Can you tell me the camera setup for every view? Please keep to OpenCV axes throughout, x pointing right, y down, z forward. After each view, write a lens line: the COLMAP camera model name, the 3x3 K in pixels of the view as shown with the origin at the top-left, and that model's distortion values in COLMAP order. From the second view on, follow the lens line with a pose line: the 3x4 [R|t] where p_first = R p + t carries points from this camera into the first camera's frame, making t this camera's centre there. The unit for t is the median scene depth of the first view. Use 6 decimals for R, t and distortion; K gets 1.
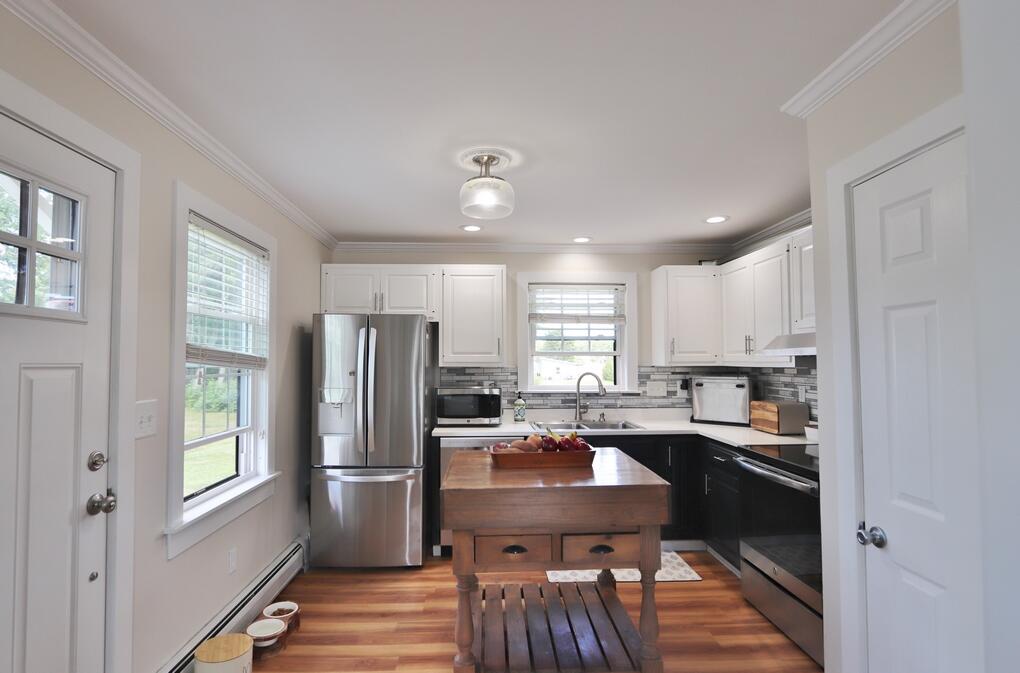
lens RADIAL K [[517.9, 0, 509.6], [0, 517.9, 331.4], [0, 0, 1]] dist [-0.021196, -0.000002]
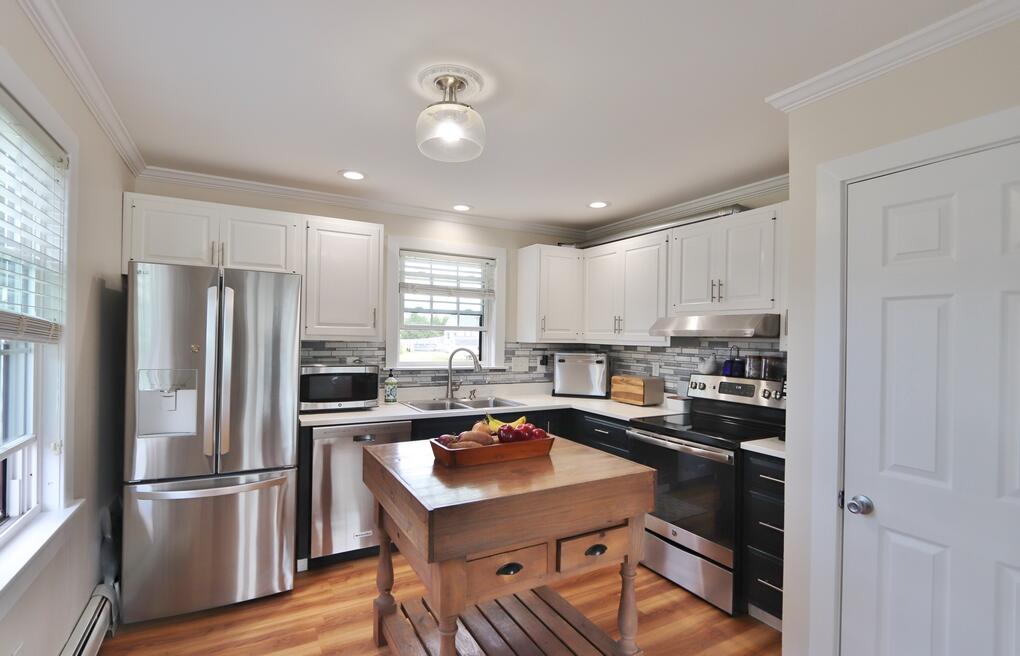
lens RADIAL K [[481.2, 0, 510.0], [0, 481.2, 328.0], [0, 0, 1]] dist [-0.019041, 0.000567]
pose [[0.893864, 0.025793, 0.447595, -0.171633], [-0.045879, 0.998365, 0.034091, 0.007907], [-0.445984, -0.051008, 0.893586, 0.171999]]
